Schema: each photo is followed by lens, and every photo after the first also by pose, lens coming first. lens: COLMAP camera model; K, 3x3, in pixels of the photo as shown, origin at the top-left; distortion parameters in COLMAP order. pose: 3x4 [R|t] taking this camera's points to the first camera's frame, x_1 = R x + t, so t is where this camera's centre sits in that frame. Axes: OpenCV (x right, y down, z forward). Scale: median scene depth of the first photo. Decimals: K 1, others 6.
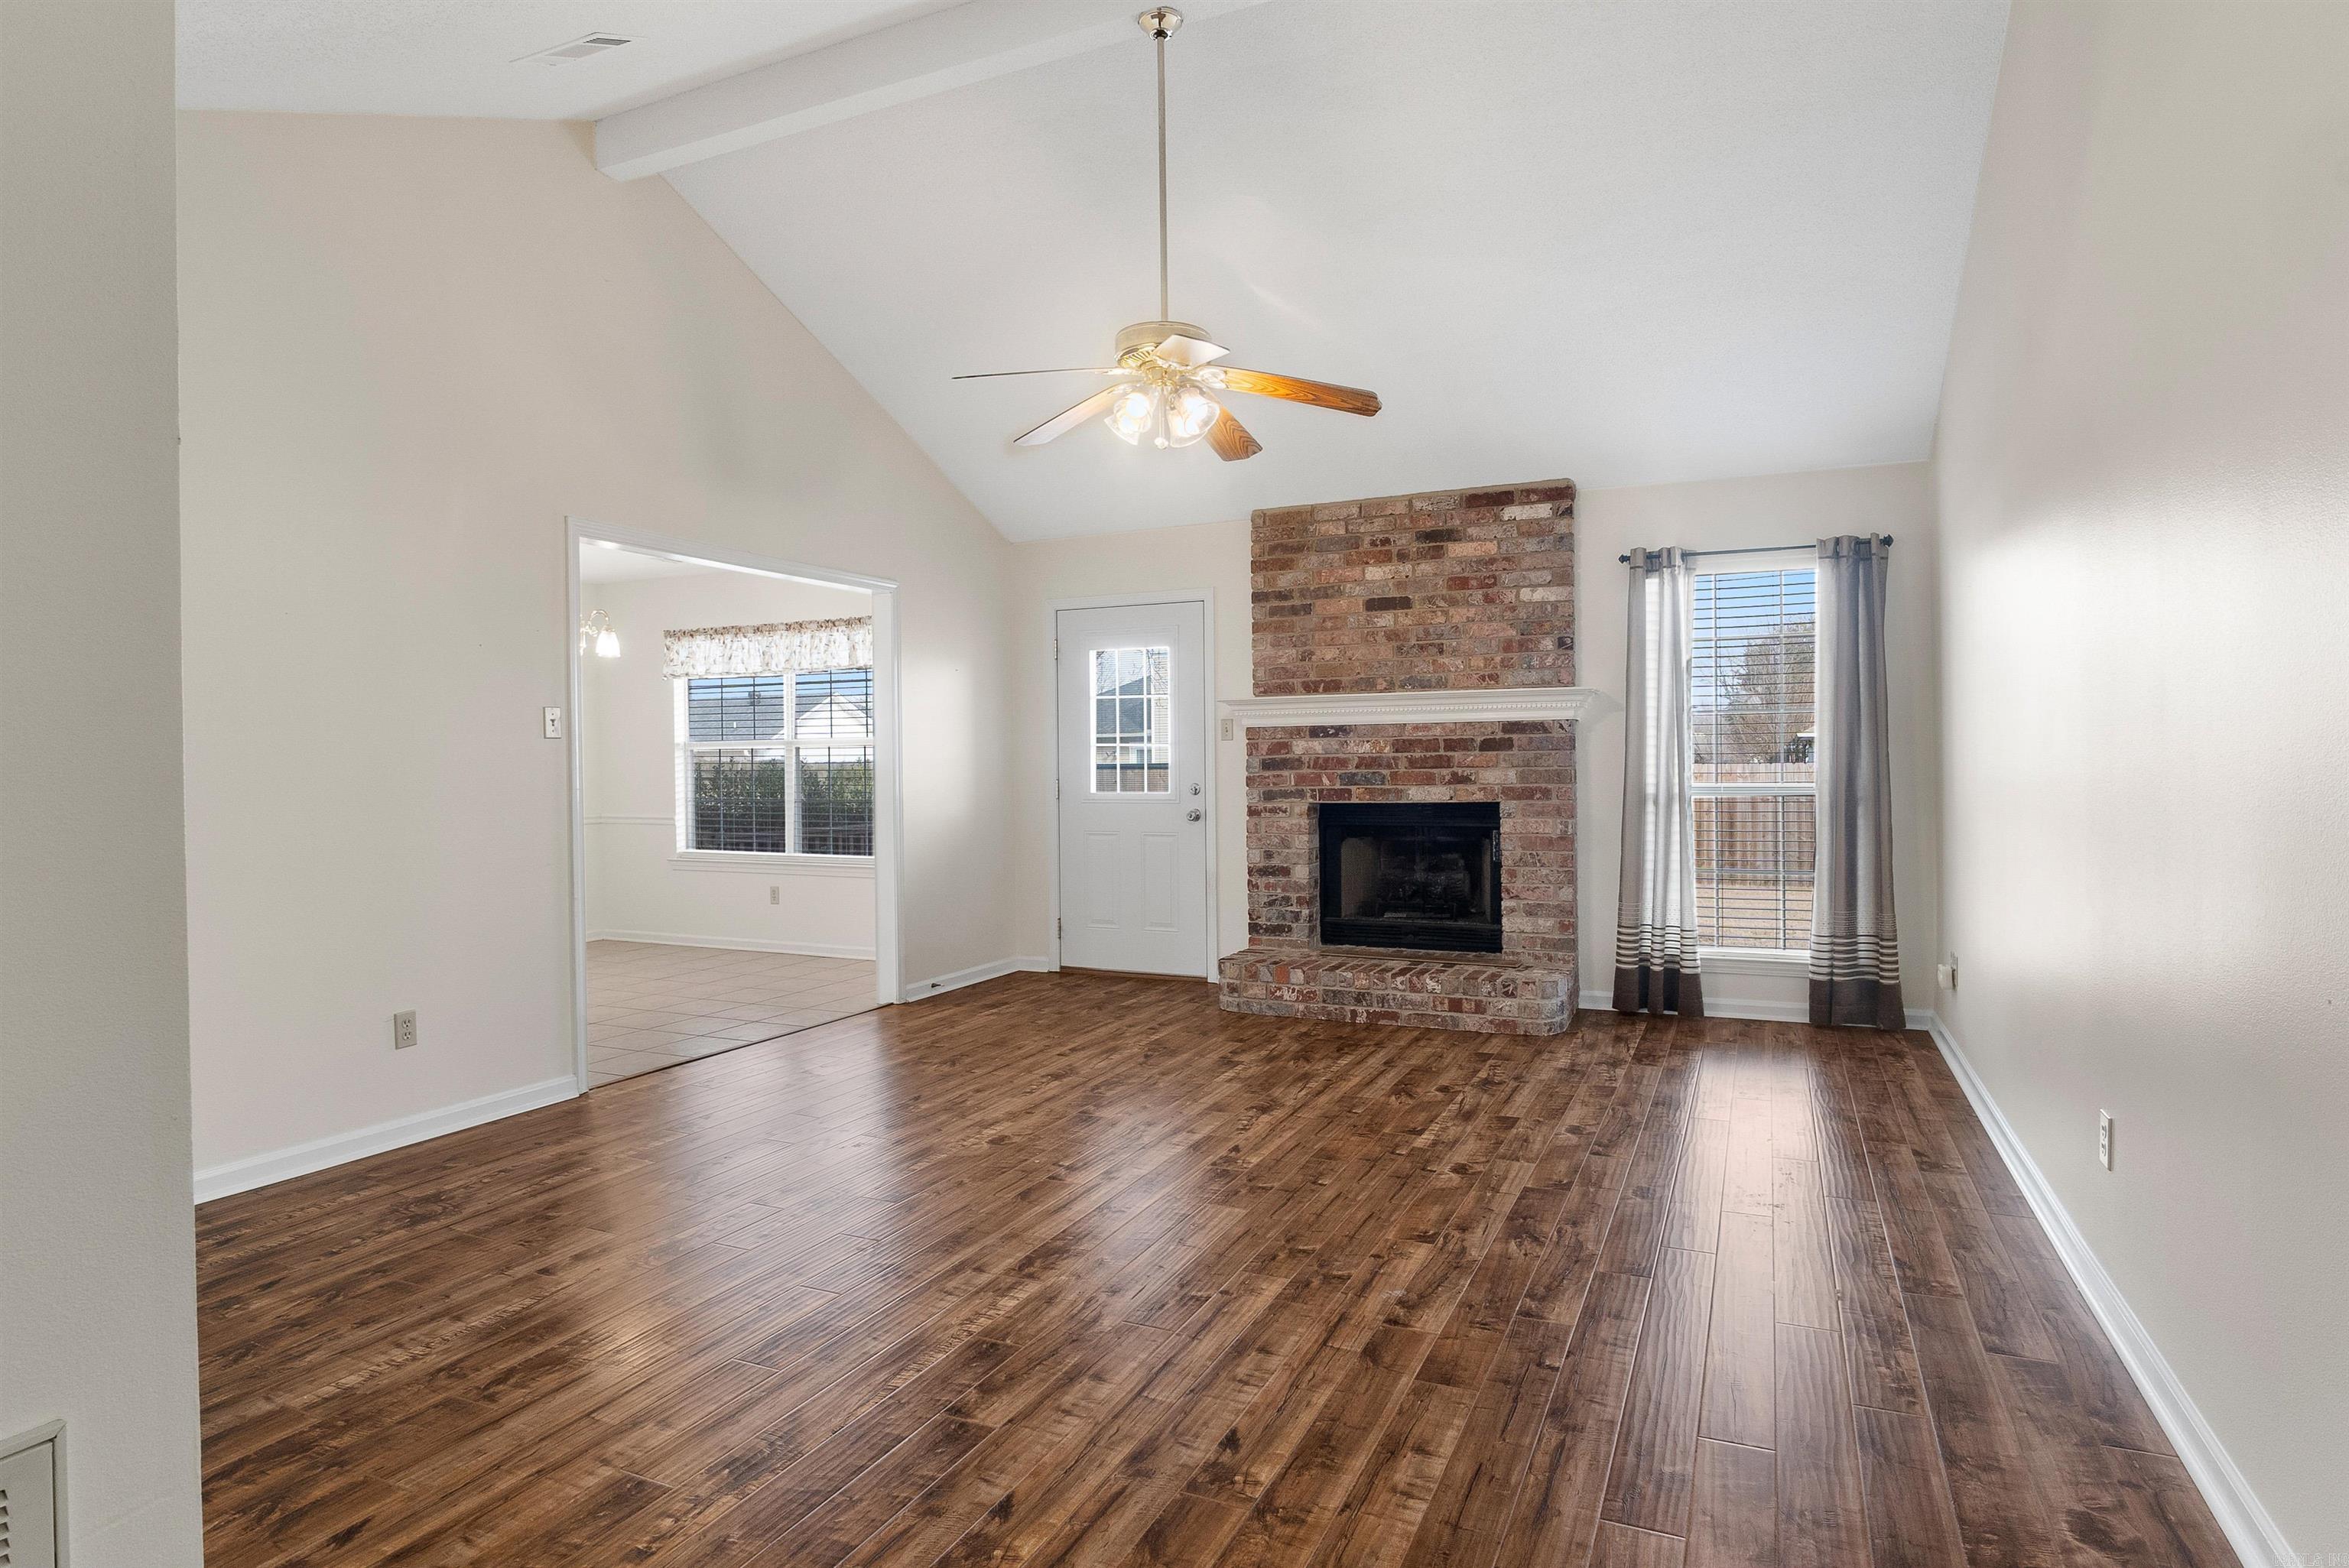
lens RADIAL K [[1279.7, 0, 1185.2], [0, 1279.7, 772.3], [0, 0, 1]] dist [-0.034484, 0.013438]
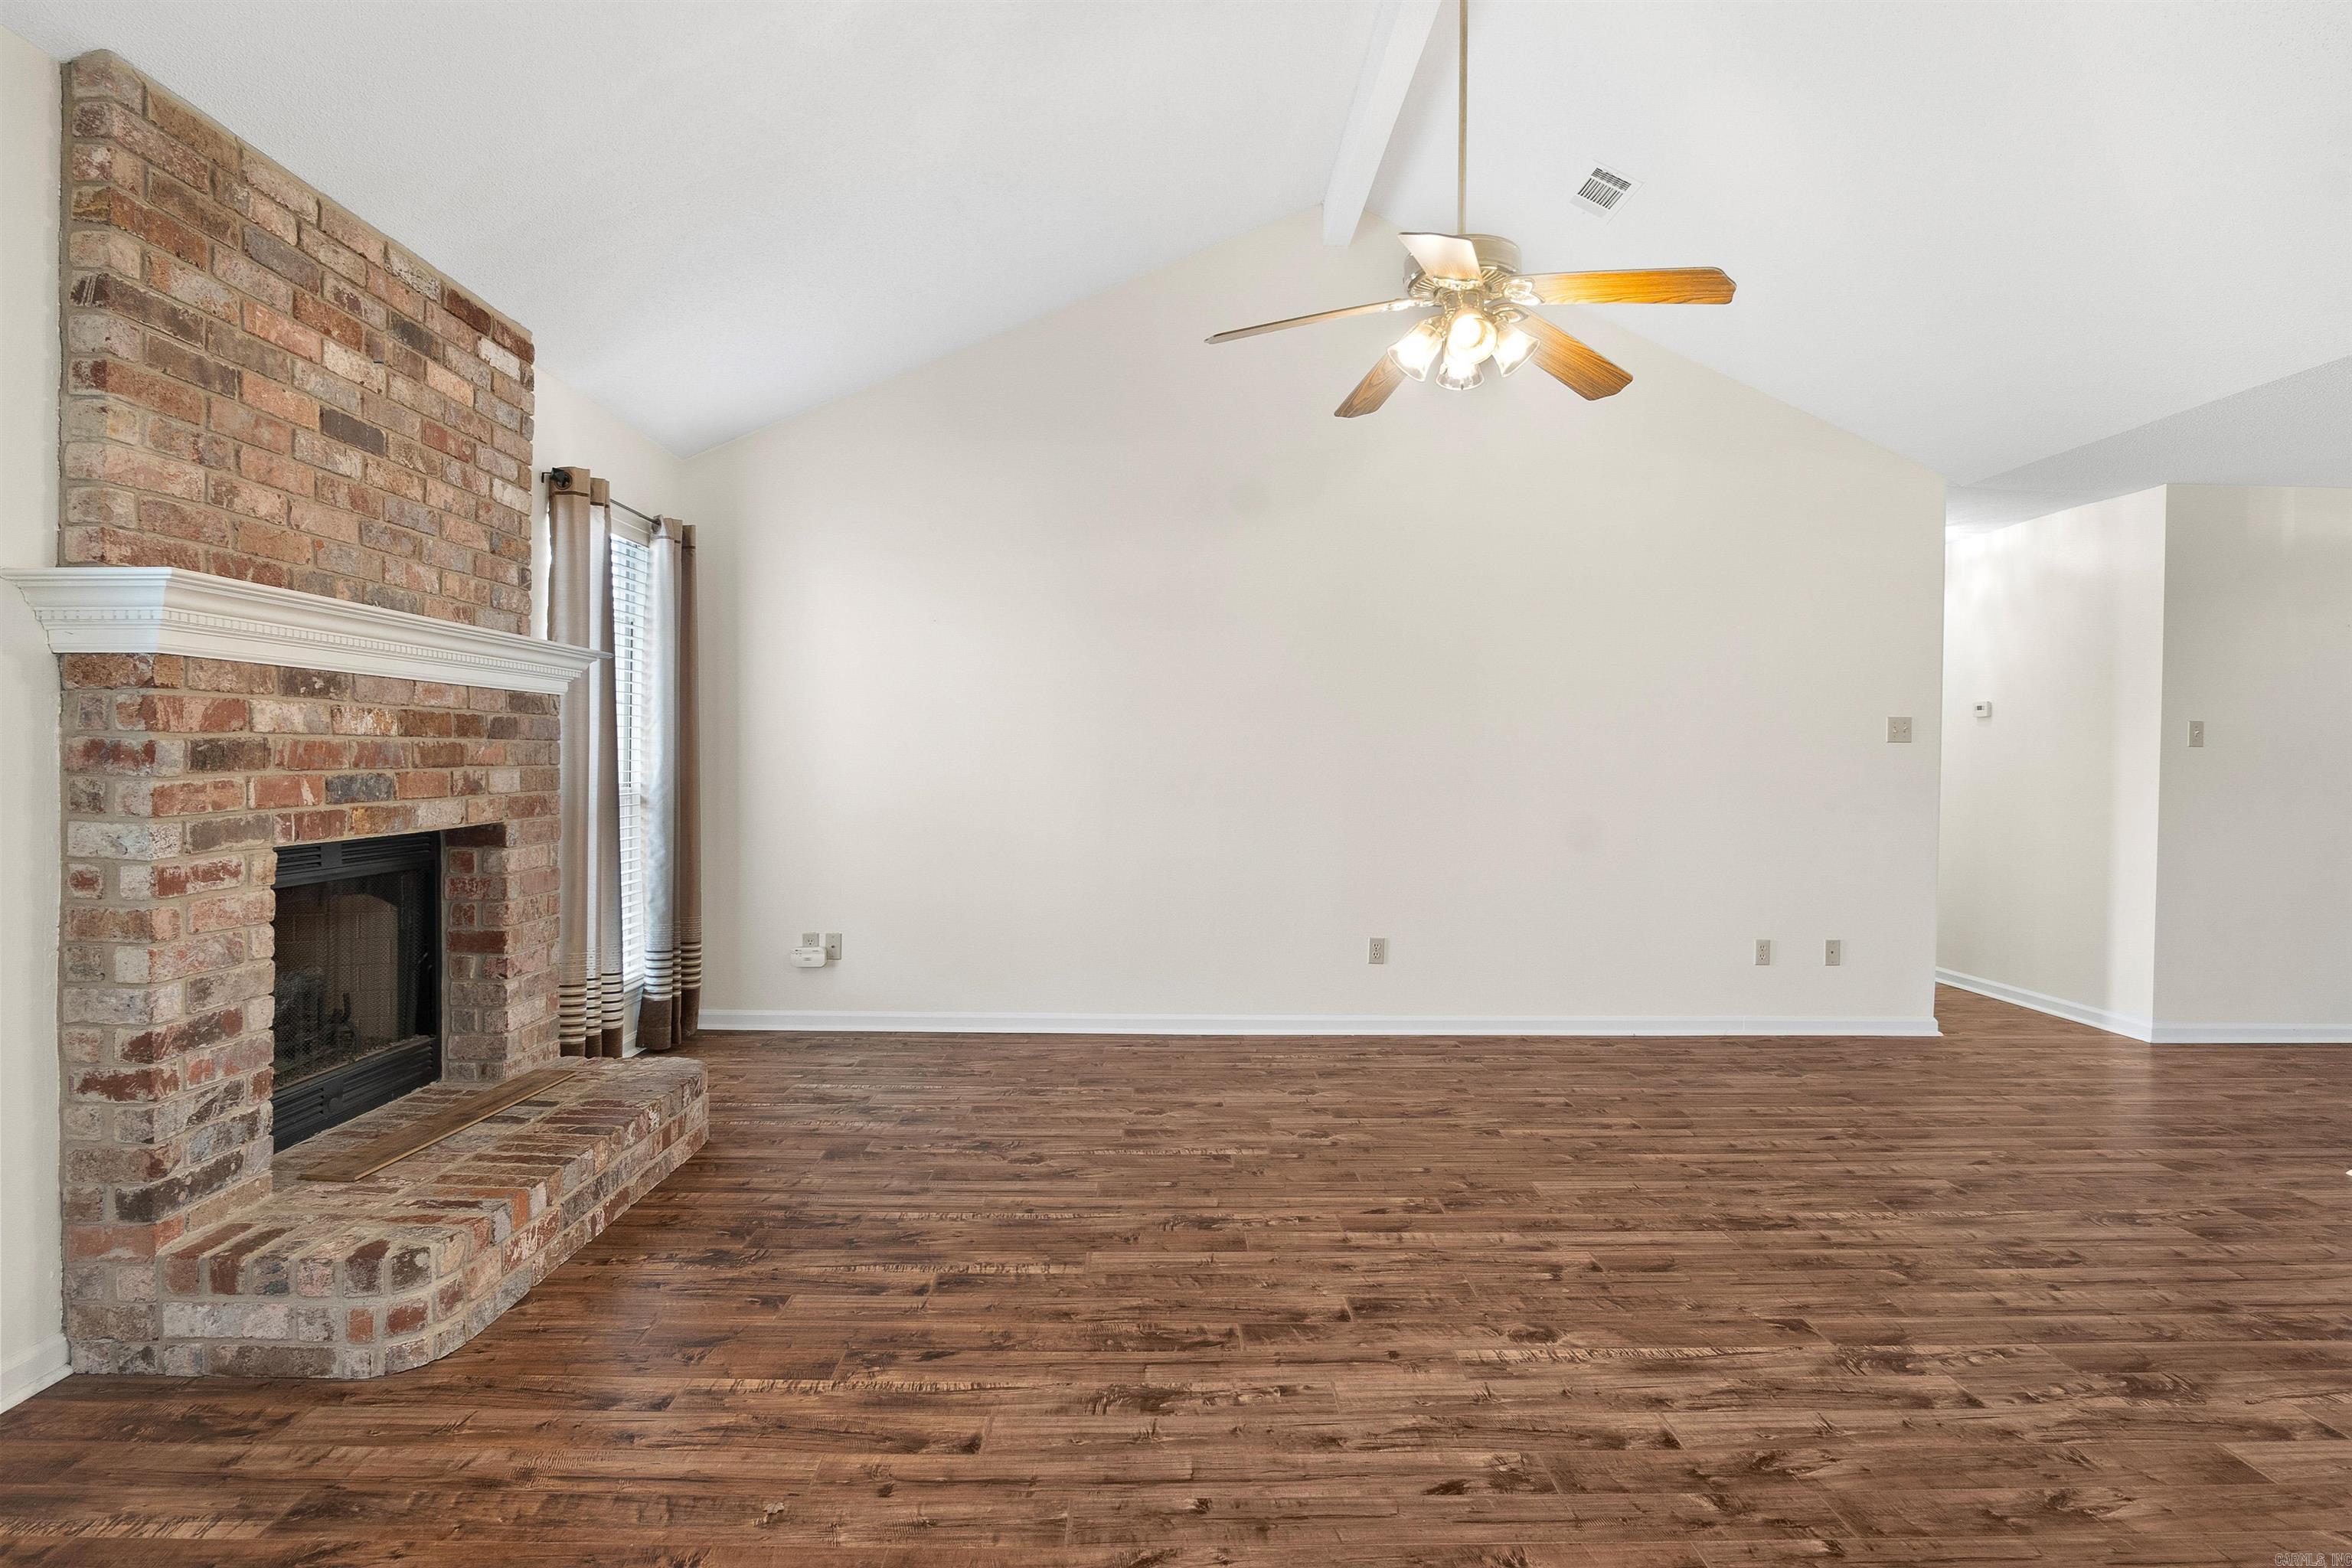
lens RADIAL K [[1255.3, 0, 1186.1], [0, 1255.3, 776.5], [0, 0, 1]] dist [-0.040526, 0.011784]
pose [[-0.437644, -0.004888, 0.899135, -0.412331], [0.001958, 0.999978, 0.006390, -0.001768], [-0.899146, 0.004557, -0.437625, 0.928358]]
